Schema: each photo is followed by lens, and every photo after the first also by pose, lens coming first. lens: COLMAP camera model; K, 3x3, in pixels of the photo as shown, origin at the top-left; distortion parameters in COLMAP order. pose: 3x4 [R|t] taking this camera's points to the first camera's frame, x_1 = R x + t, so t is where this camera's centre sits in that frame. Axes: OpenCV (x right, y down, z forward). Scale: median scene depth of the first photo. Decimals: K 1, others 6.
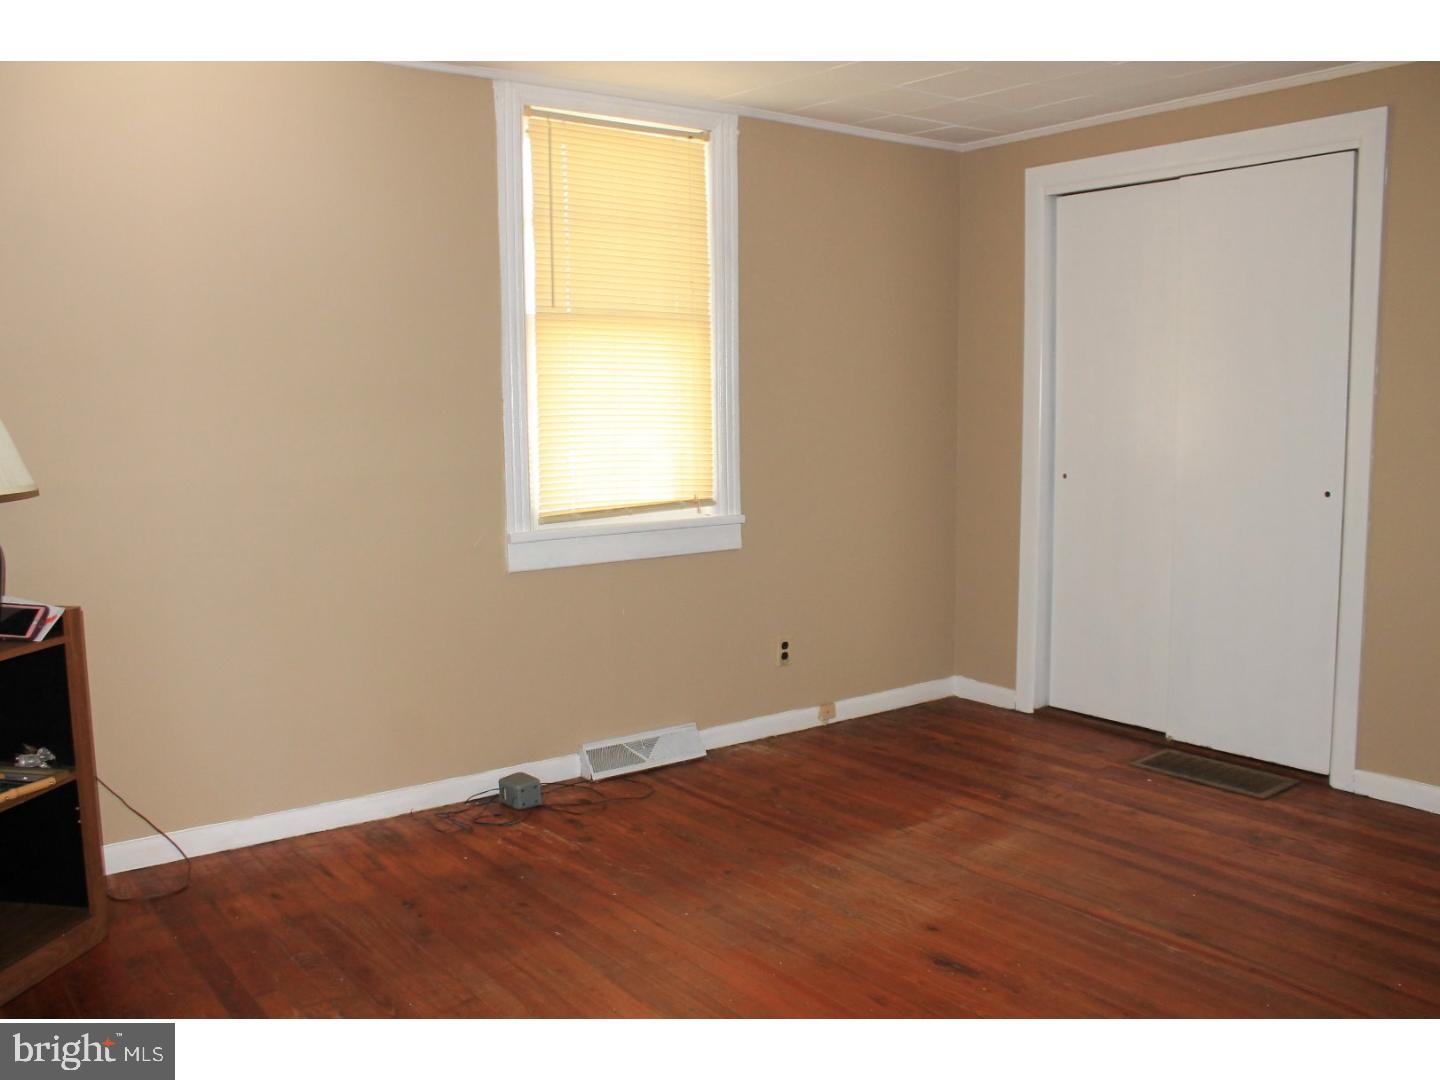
lens RADIAL K [[1241.6, 0, 720.0], [0, 1241.6, 540.0], [0, 0, 1]] dist [-0.133836, 0.126240]
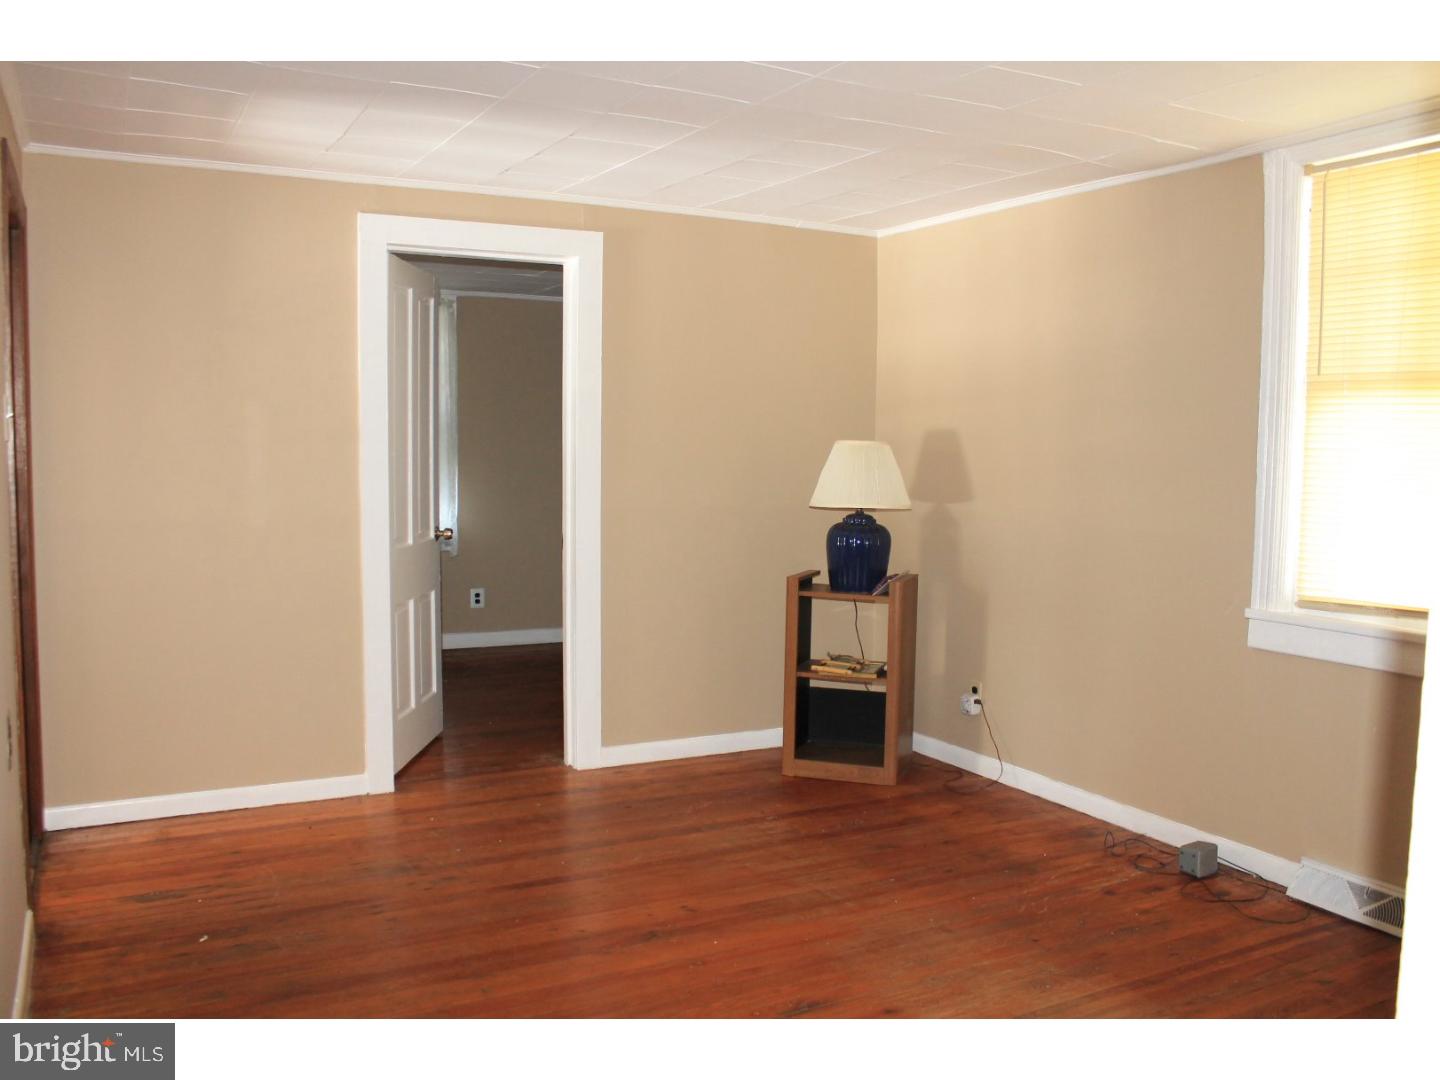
lens RADIAL K [[1241.6, 0, 720.0], [0, 1241.6, 540.0], [0, 0, 1]] dist [-0.133836, 0.126240]
pose [[-0.166422, 0.079837, -0.982817, 0.852109], [-0.122964, 0.987256, 0.101020, -0.104557], [0.978358, 0.137663, -0.154484, 0.727832]]
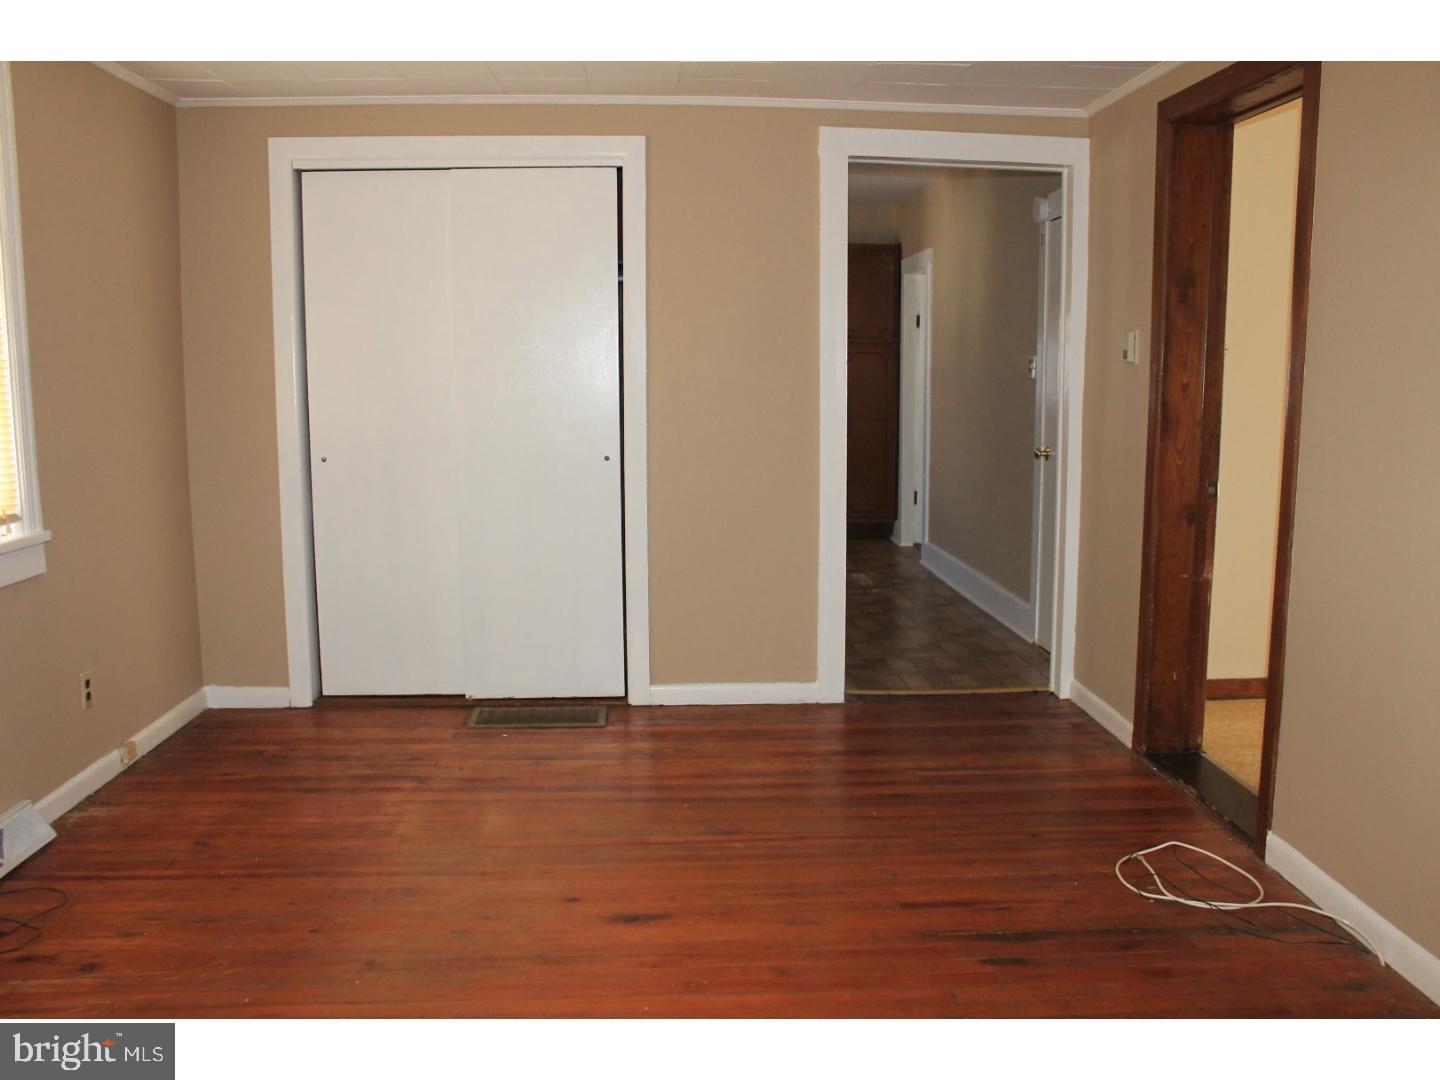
lens RADIAL K [[1241.6, 0, 720.0], [0, 1241.6, 540.0], [0, 0, 1]] dist [-0.133836, 0.126240]
pose [[0.566411, -0.106674, 0.817190, -0.424340], [0.093866, 0.993485, 0.064626, -0.026807], [-0.818760, 0.040102, 0.572734, 0.227275]]
